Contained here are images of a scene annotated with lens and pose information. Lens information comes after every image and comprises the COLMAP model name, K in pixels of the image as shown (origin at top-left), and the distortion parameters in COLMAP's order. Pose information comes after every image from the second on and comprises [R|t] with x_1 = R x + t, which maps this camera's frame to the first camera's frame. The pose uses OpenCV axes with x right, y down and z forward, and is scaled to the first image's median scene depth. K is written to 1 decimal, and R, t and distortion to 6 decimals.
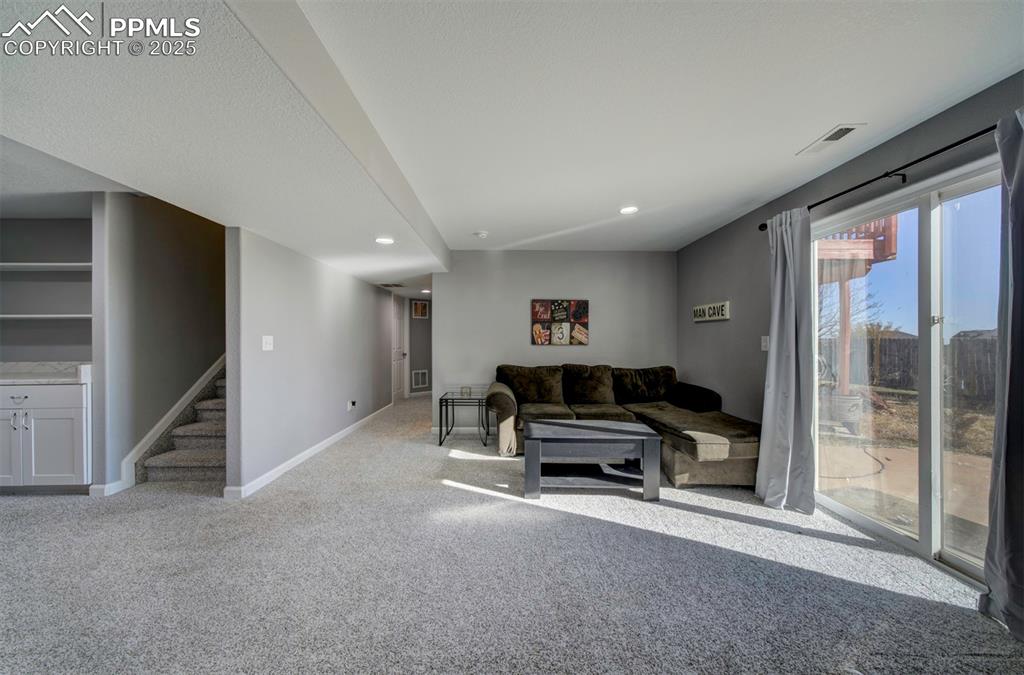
lens RADIAL K [[347.6, 0, 512.5], [0, 347.6, 343.2], [0, 0, 1]] dist [0.000484, 0.001152]
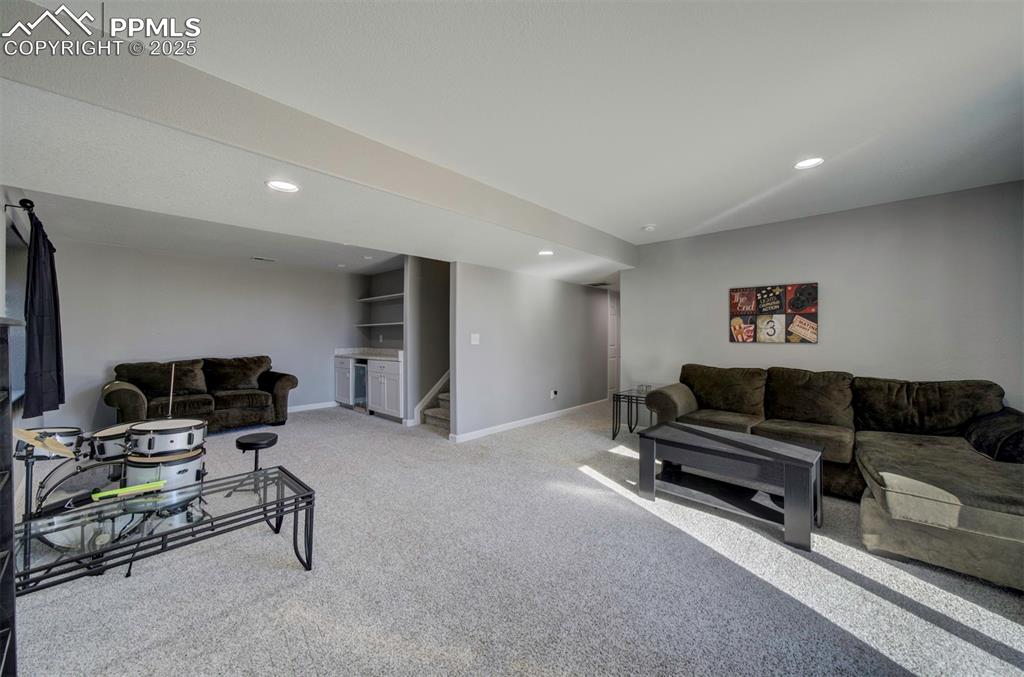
lens RADIAL K [[377.2, 0, 513.4], [0, 377.2, 336.1], [0, 0, 1]] dist [0.011729, 0.001246]
pose [[0.742692, -0.000717, -0.669633, 0.351379], [-0.005587, 0.999958, -0.007267, -0.001461], [0.669610, 0.009138, 0.742656, -0.032850]]
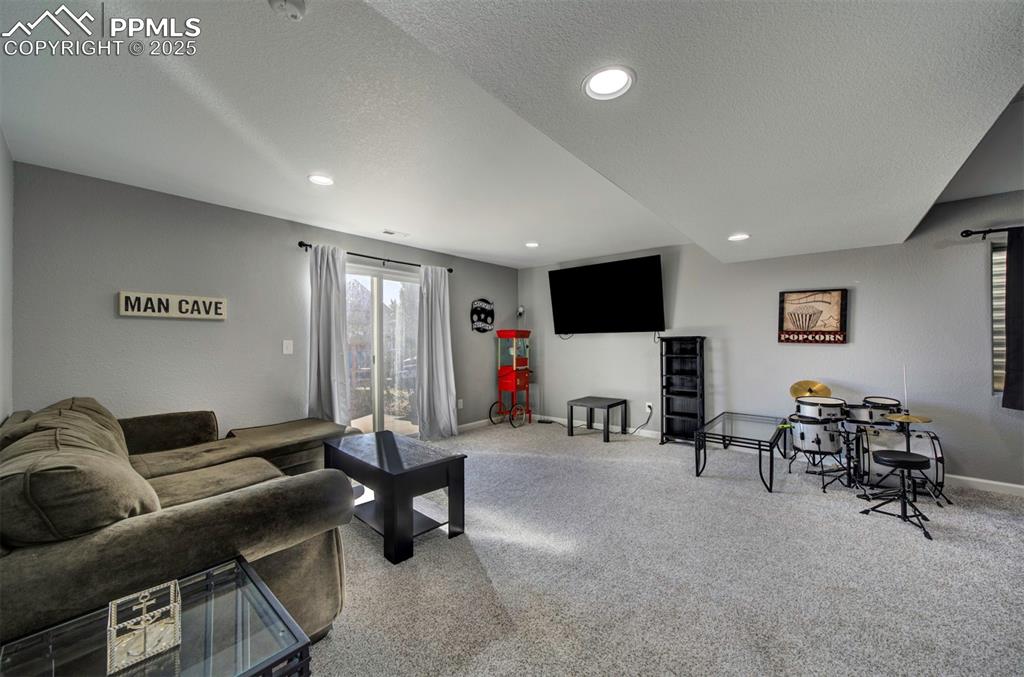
lens RADIAL K [[377.2, 0, 516.4], [0, 377.2, 338.8], [0, 0, 1]] dist [0.011729, 0.001246]
pose [[-0.755399, 0.008611, 0.655208, -0.513935], [0.011853, 0.999930, 0.000525, -0.014207], [-0.655158, 0.008163, -0.755448, 1.209119]]
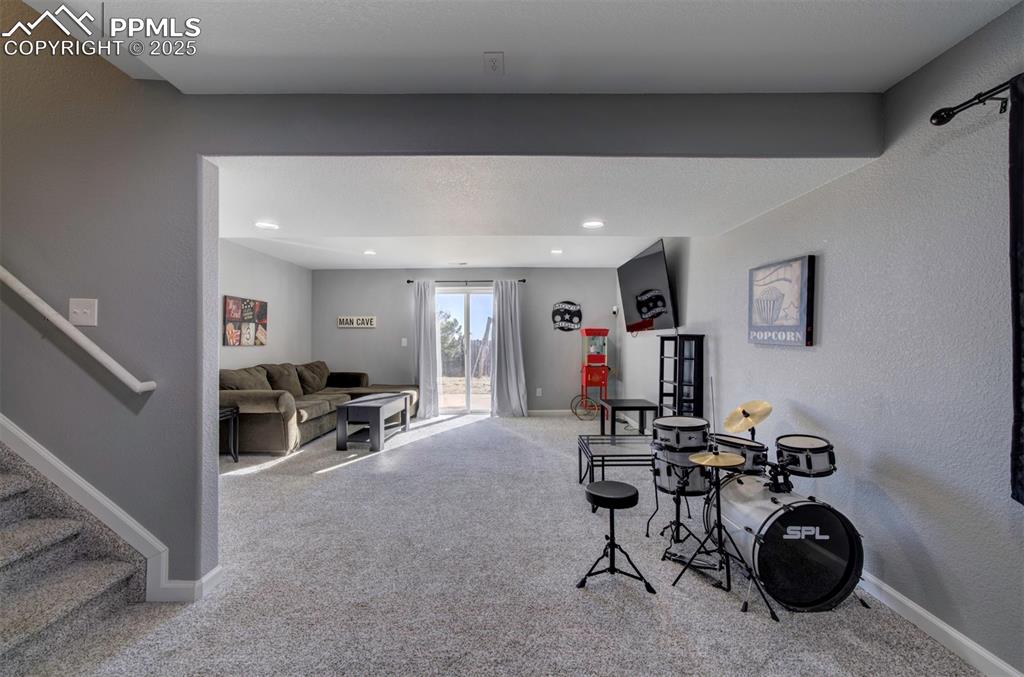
lens RADIAL K [[377.2, 0, 518.7], [0, 377.2, 337.2], [0, 0, 1]] dist [0.011729, 0.001246]
pose [[0.000380, 0.005381, 0.999985, -1.140659], [0.010947, 0.999926, -0.005385, -0.006324], [-0.999940, 0.010948, 0.000321, 0.316172]]
